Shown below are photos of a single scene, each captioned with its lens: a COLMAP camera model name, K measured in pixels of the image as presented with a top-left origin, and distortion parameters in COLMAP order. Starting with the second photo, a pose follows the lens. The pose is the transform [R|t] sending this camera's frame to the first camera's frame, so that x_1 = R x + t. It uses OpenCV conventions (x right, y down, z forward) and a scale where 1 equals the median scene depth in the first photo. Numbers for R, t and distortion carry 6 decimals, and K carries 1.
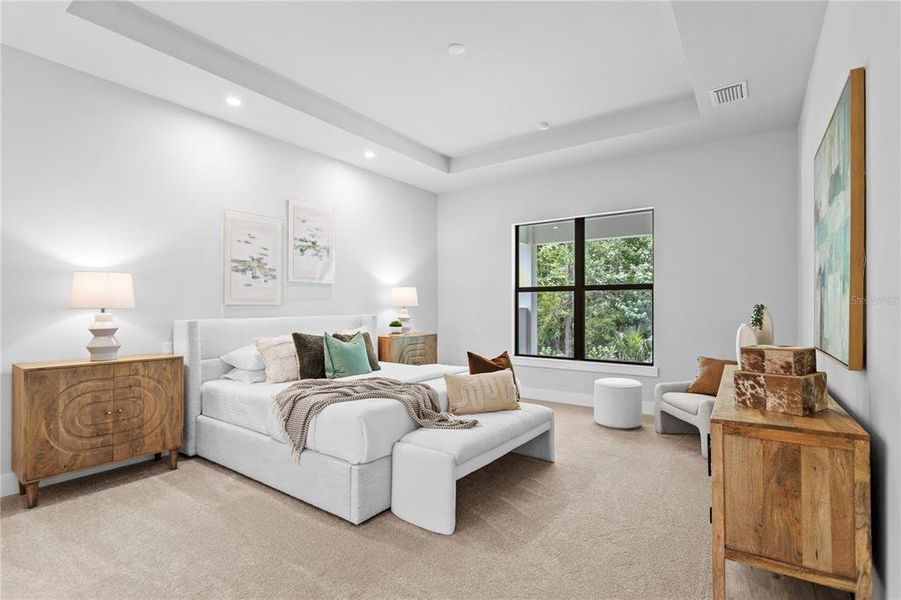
lens RADIAL K [[428.3, 0, 450.5], [0, 428.3, 300.0], [0, 0, 1]] dist [0.003098, 0.000385]
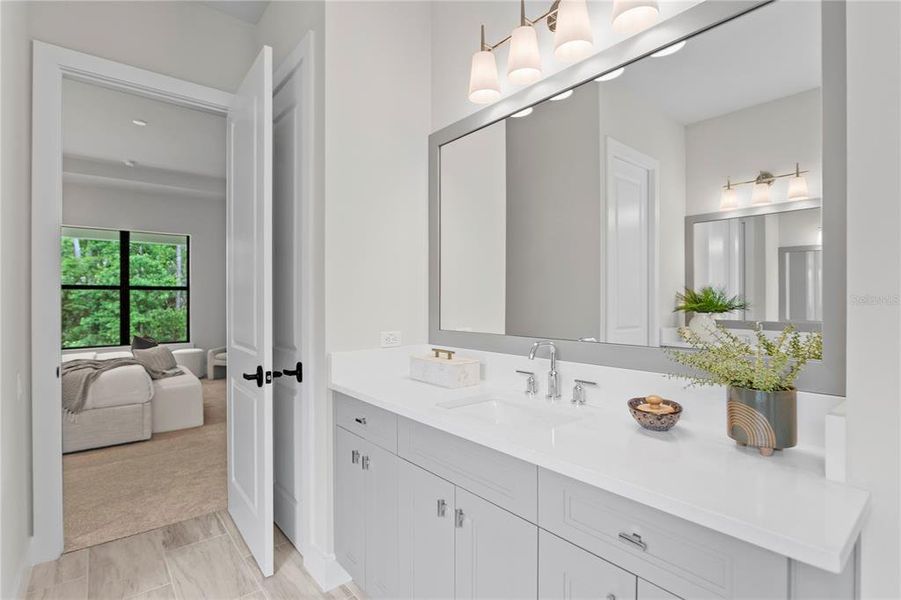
lens RADIAL K [[428.3, 0, 450.5], [0, 428.3, 300.0], [0, 0, 1]] dist [0.003098, 0.000385]
pose [[0.247624, -0.005409, 0.968841, -0.671514], [-0.005265, 0.999962, 0.006928, -0.005889], [-0.968842, -0.006816, 0.247586, -0.214772]]
